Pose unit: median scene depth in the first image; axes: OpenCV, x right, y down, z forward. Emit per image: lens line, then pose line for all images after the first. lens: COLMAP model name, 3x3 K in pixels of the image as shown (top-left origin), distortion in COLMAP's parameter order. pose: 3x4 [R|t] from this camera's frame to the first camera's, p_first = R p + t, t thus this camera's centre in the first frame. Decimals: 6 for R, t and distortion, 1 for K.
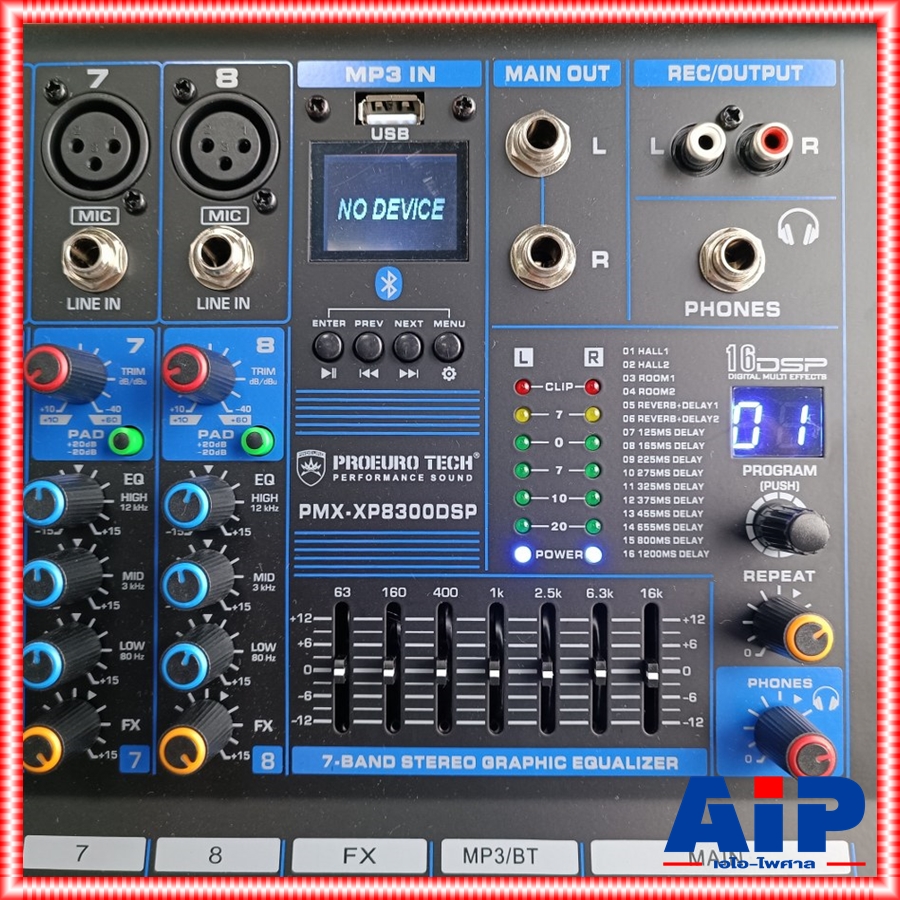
lens RADIAL K [[830.0, 0, 449.5], [0, 830.0, 462.0], [0, 0, 1]] dist [-0.008798, 0.000000]
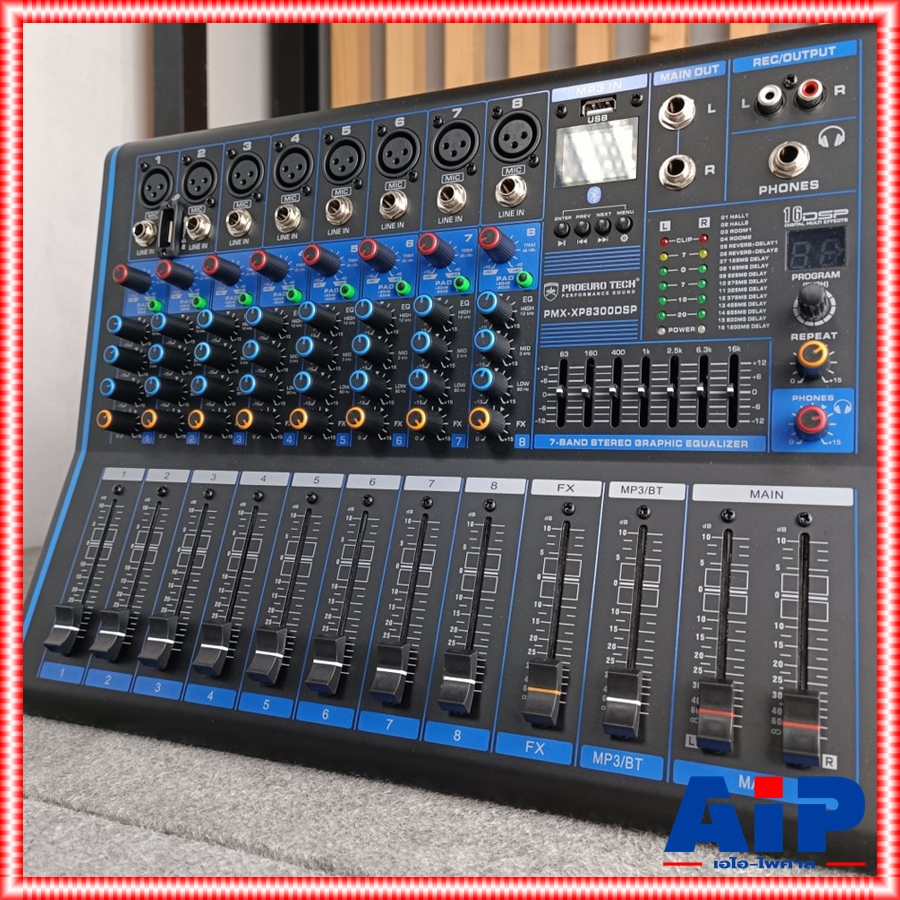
lens RADIAL K [[830.0, 0, 452.9], [0, 830.0, 453.4], [0, 0, 1]] dist [-0.008798, 0.000000]
pose [[0.921591, 0.013627, -0.387924, 0.375406], [-0.046071, 0.996159, -0.074457, 0.534056], [0.385420, 0.086491, 0.918679, -0.821072]]
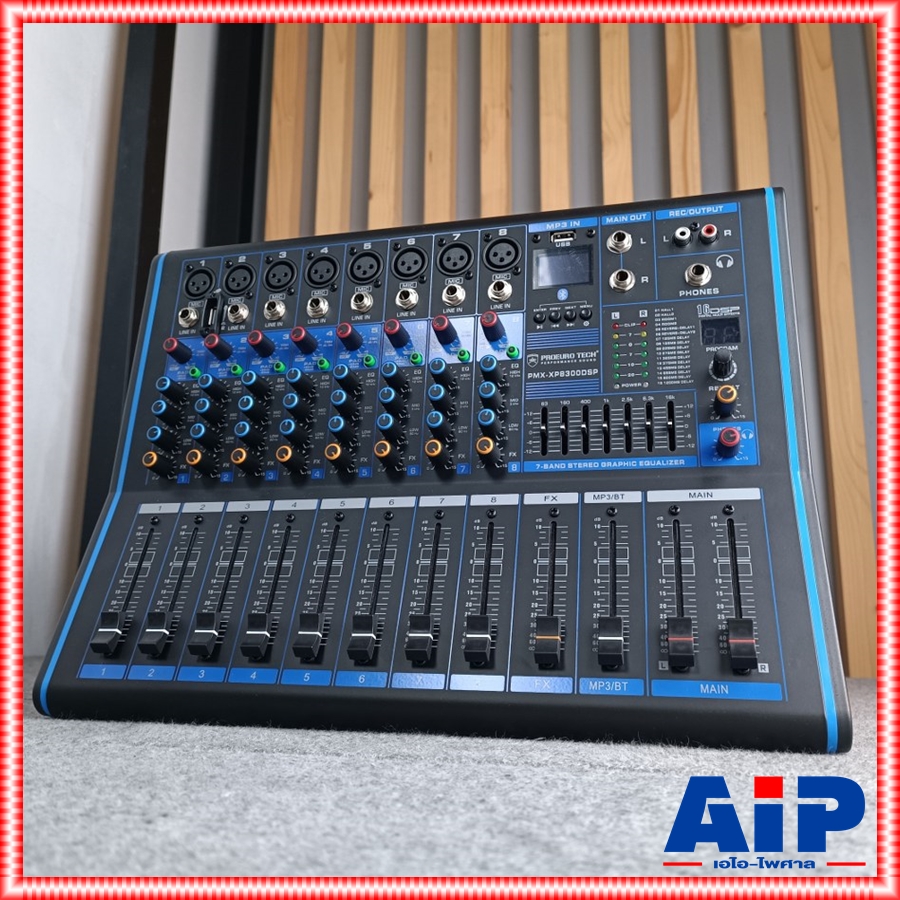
lens RADIAL K [[830.0, 0, 450.9], [0, 830.0, 453.2], [0, 0, 1]] dist [-0.008798, 0.000000]
pose [[0.971167, -0.036566, -0.235577, 0.184847], [-0.036743, 0.953401, -0.299461, 1.068769], [0.235550, 0.299483, 0.924568, -1.367290]]
